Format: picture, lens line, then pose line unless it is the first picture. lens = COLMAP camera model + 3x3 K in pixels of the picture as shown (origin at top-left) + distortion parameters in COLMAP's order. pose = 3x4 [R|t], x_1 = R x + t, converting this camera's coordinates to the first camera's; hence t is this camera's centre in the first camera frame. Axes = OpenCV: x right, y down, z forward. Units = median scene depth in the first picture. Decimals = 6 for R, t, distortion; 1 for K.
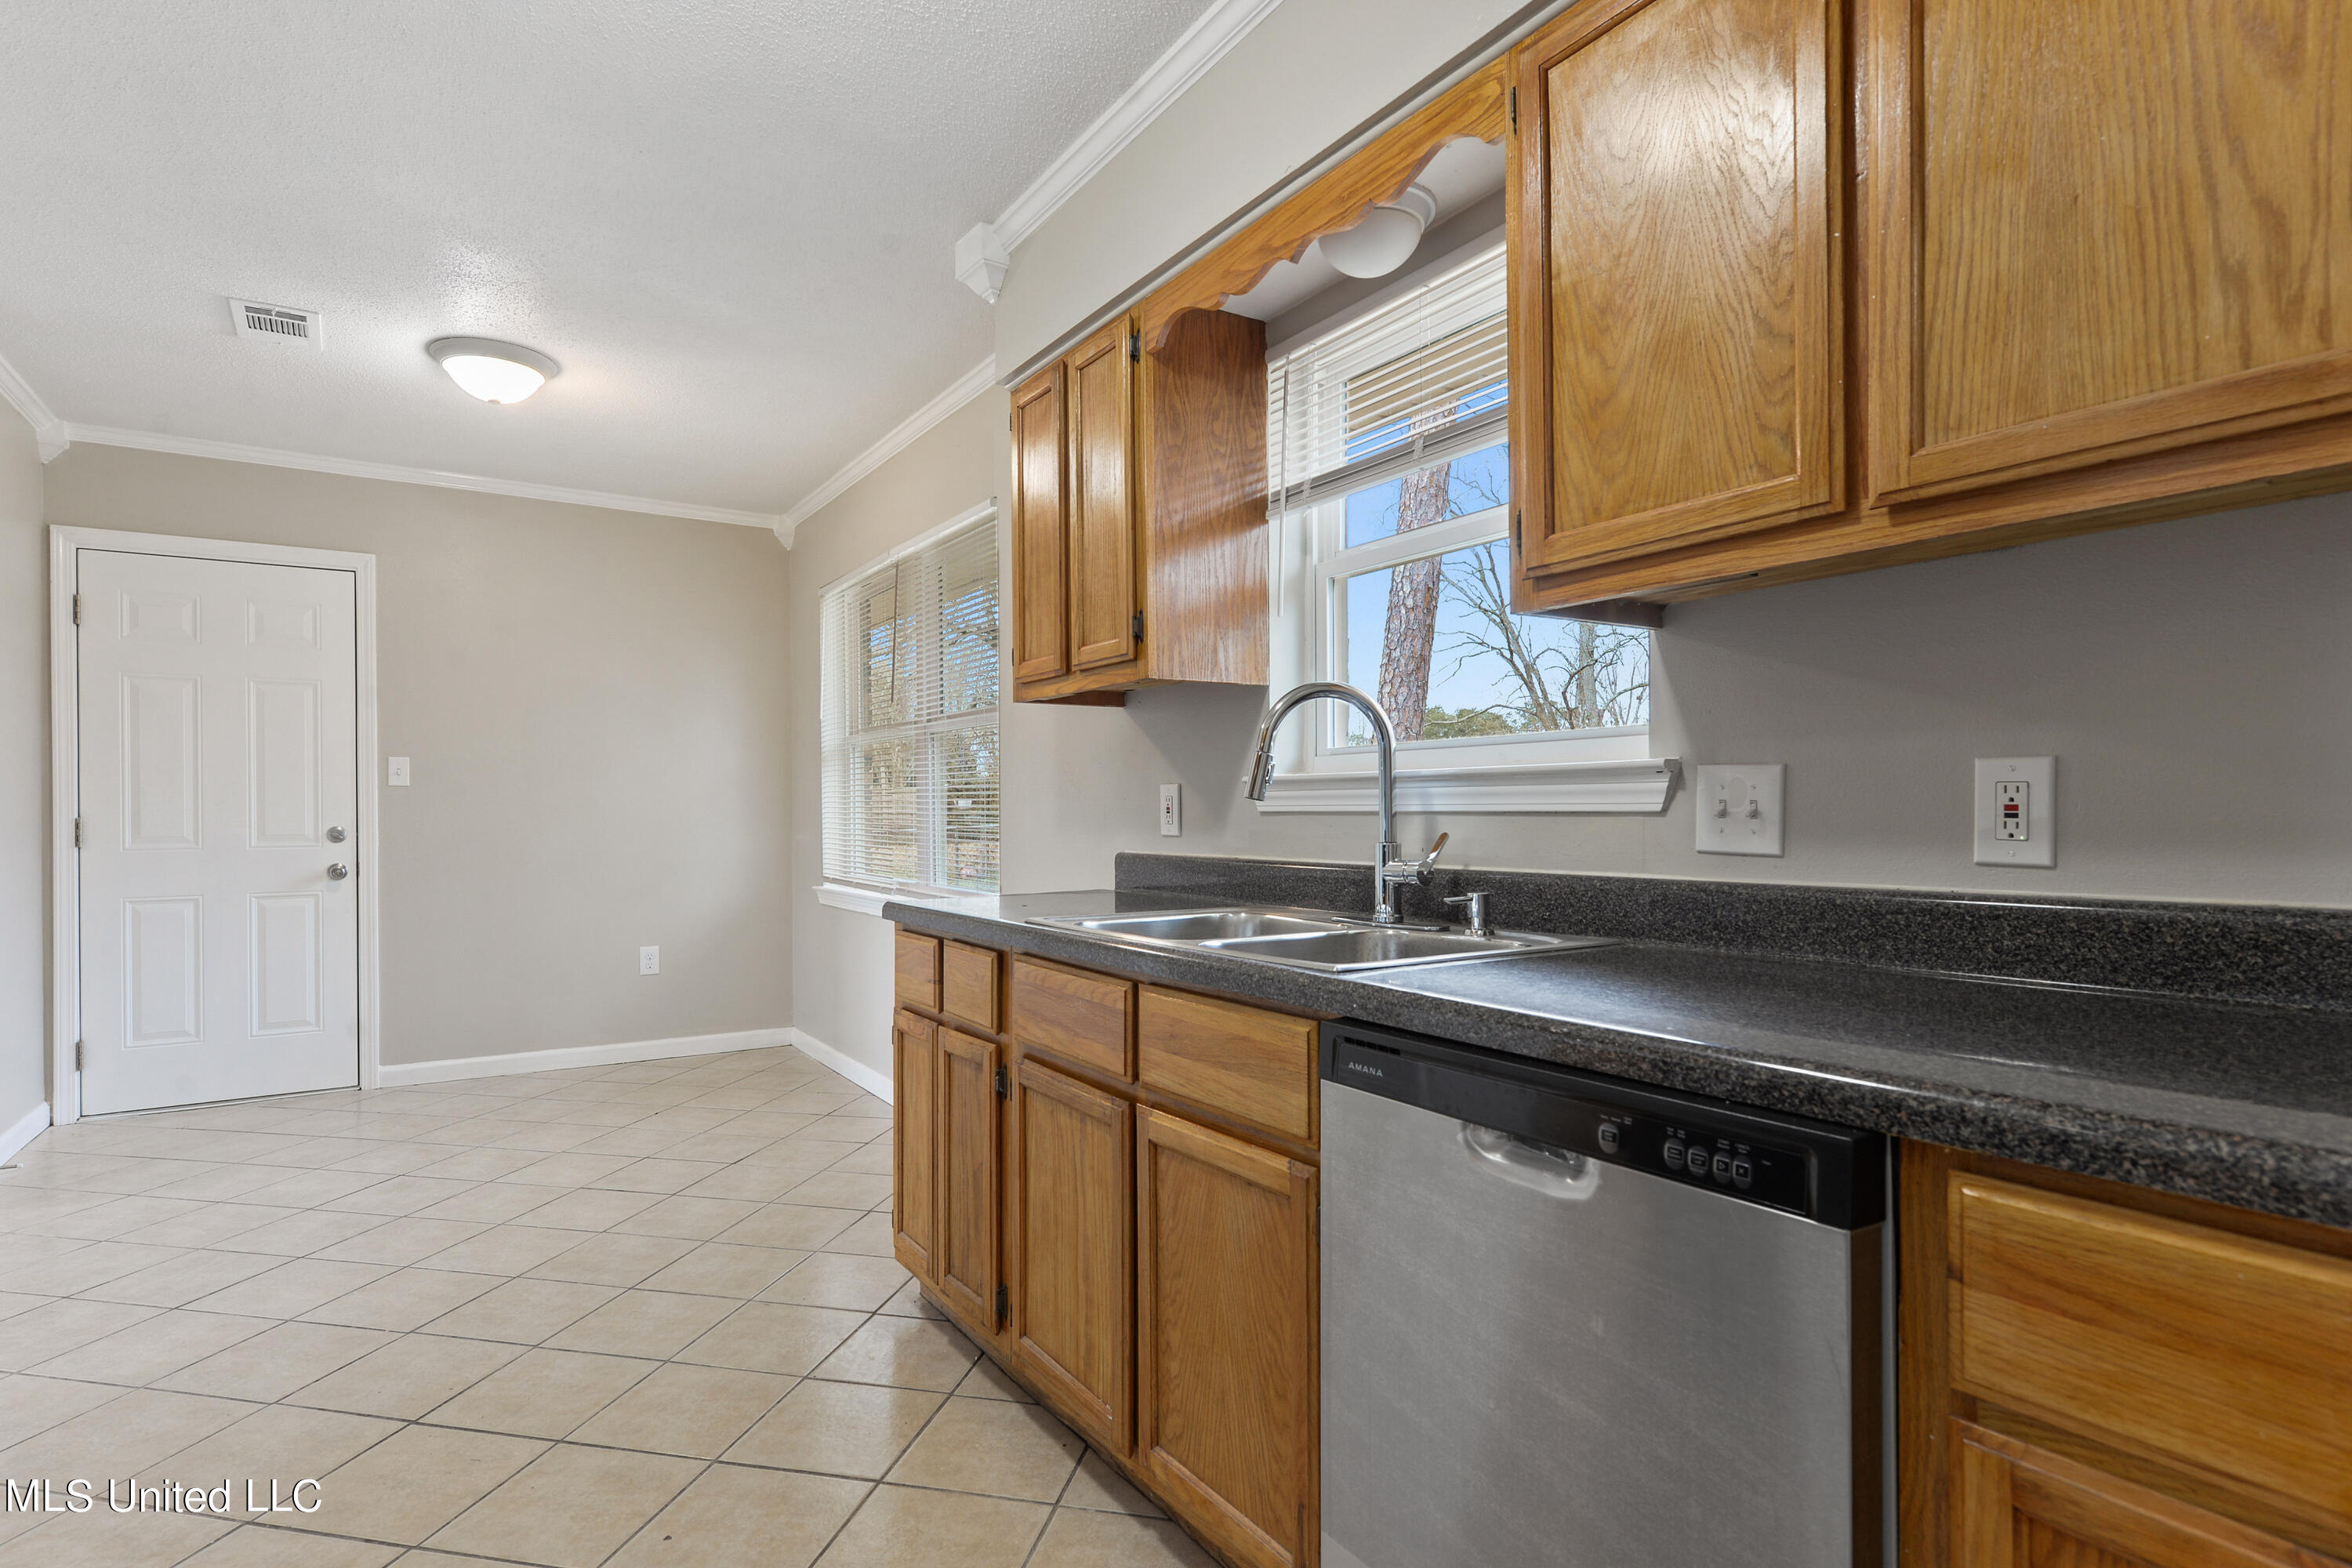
lens RADIAL K [[1236.4, 0, 1172.4], [0, 1236.4, 809.0], [0, 0, 1]] dist [-0.000200, 0.000079]
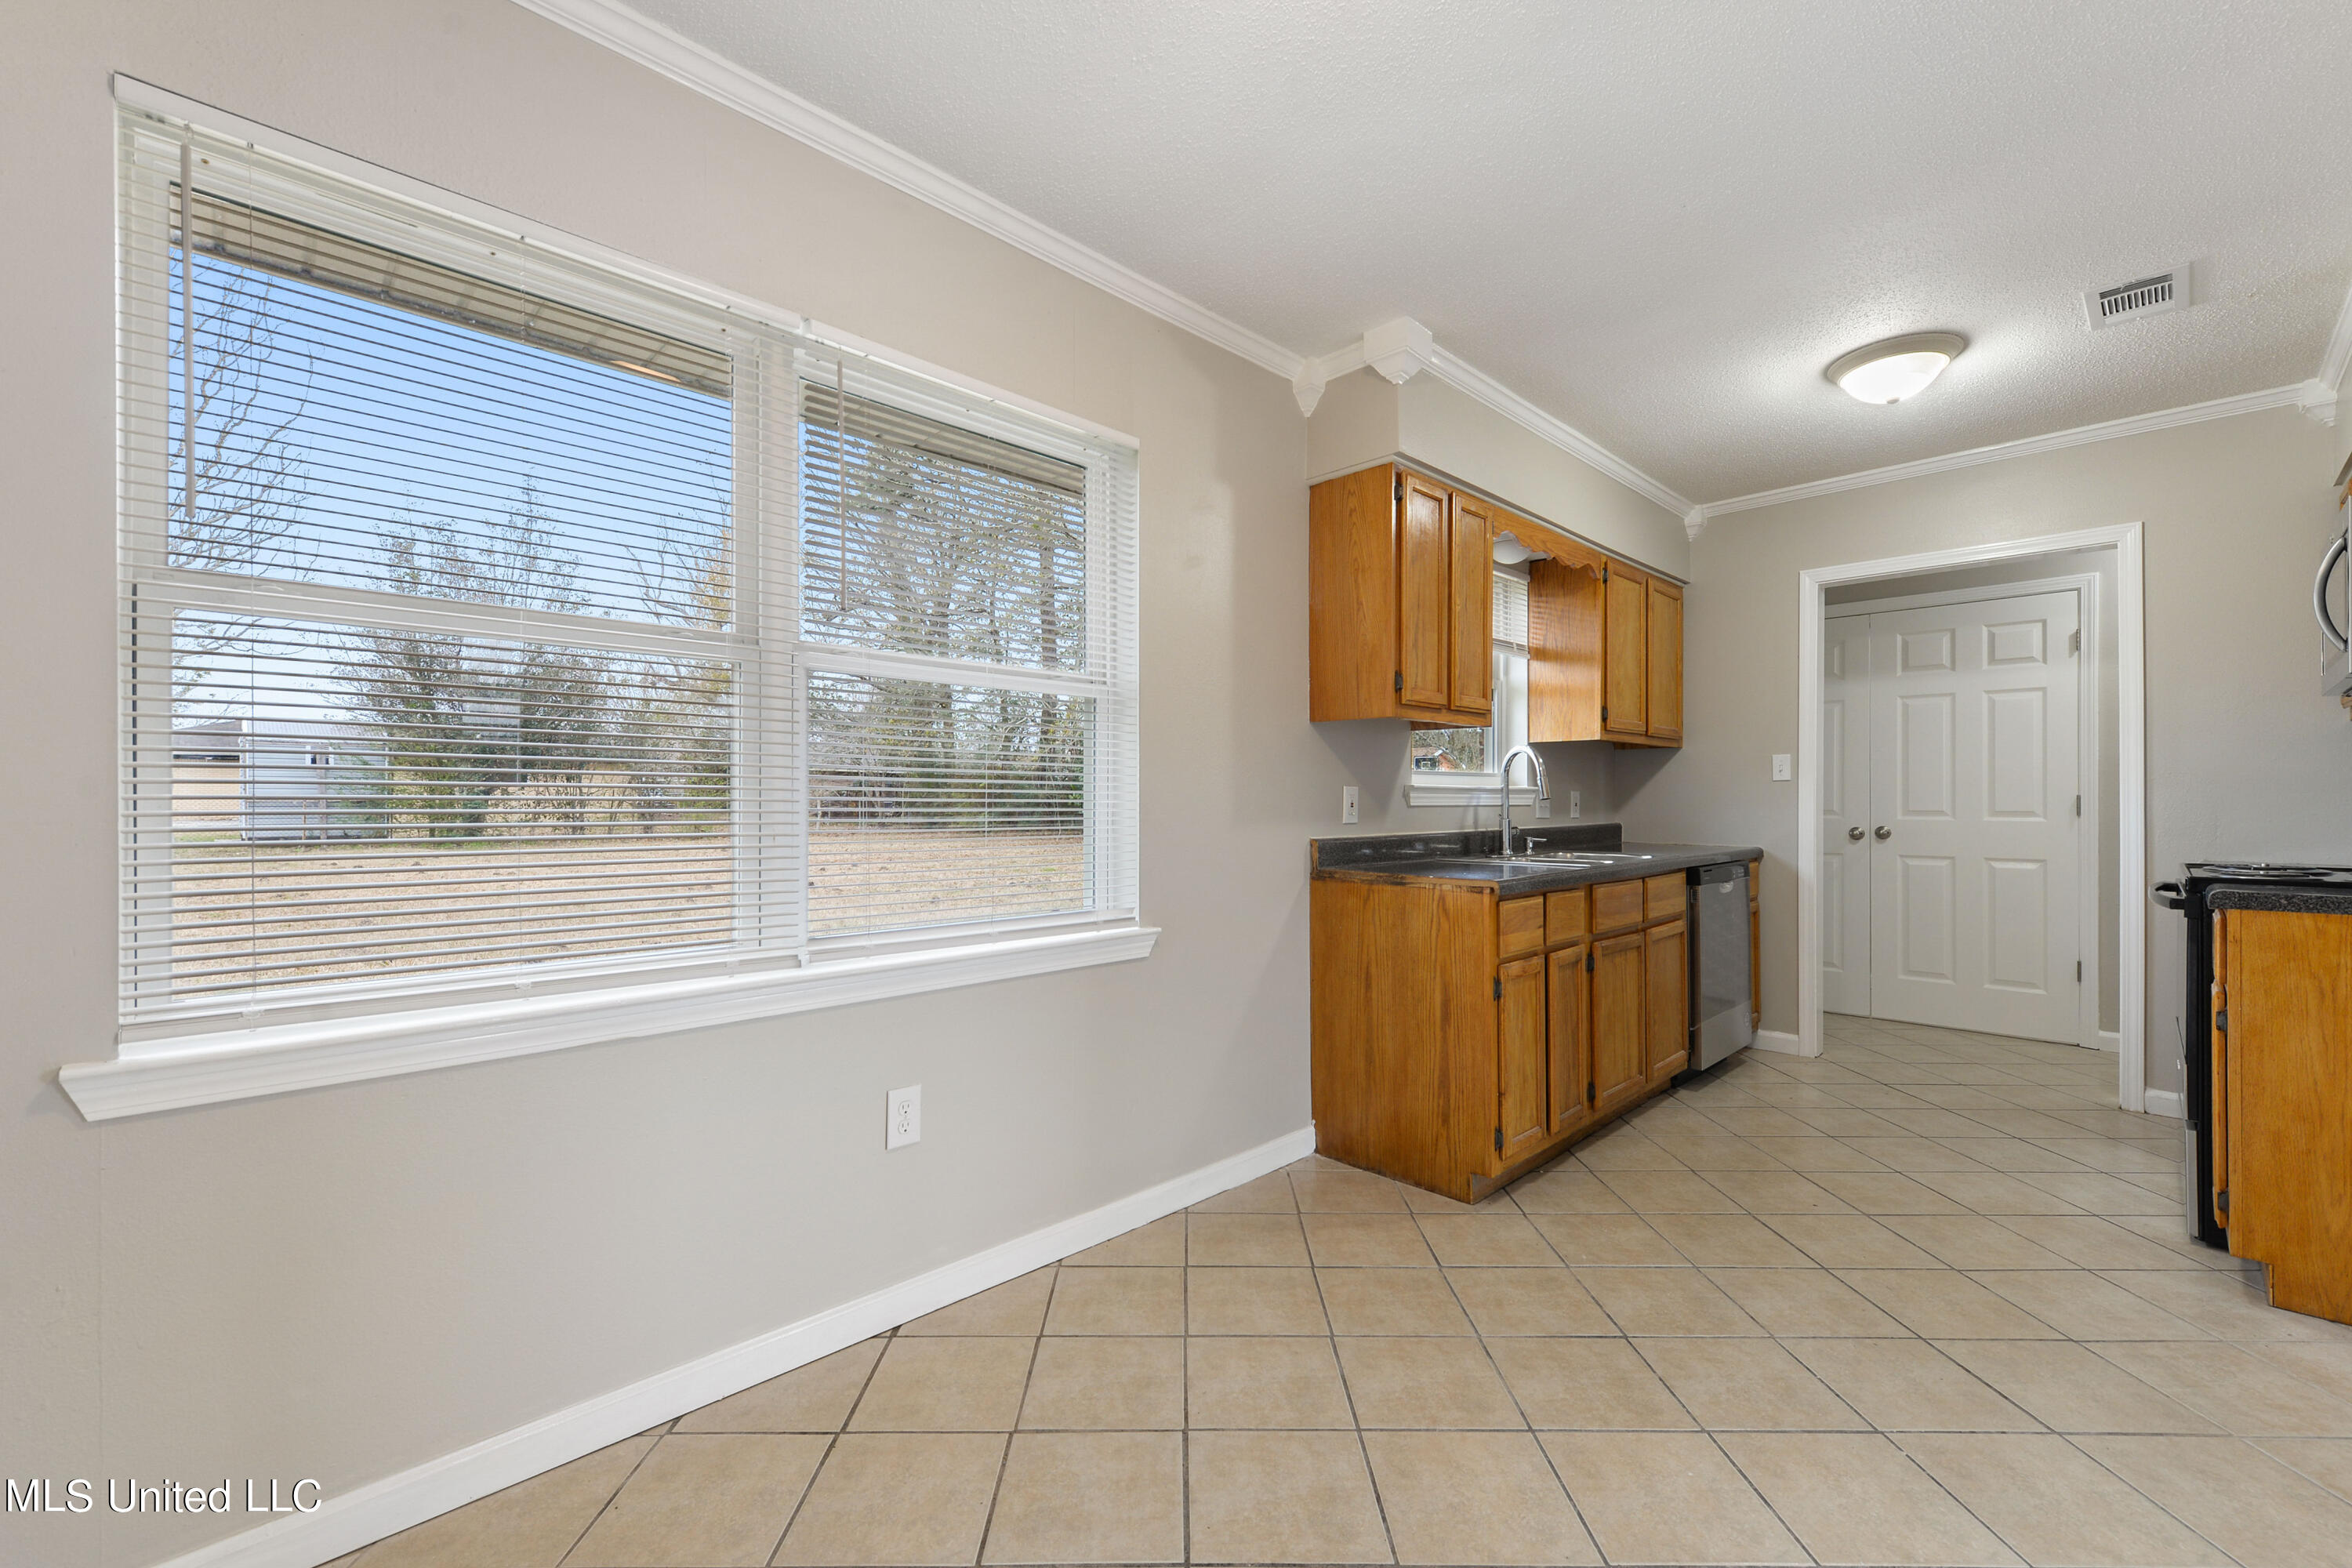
lens RADIAL K [[961.3, 0, 1181.9], [0, 961.3, 817.0], [0, 0, 1]] dist [-0.000651, 0.000000]
pose [[-0.210273, -0.018307, 0.977471, -1.188854], [-0.000039, 0.999825, 0.018717, -0.008756], [-0.977643, 0.003897, -0.210237, 1.655891]]
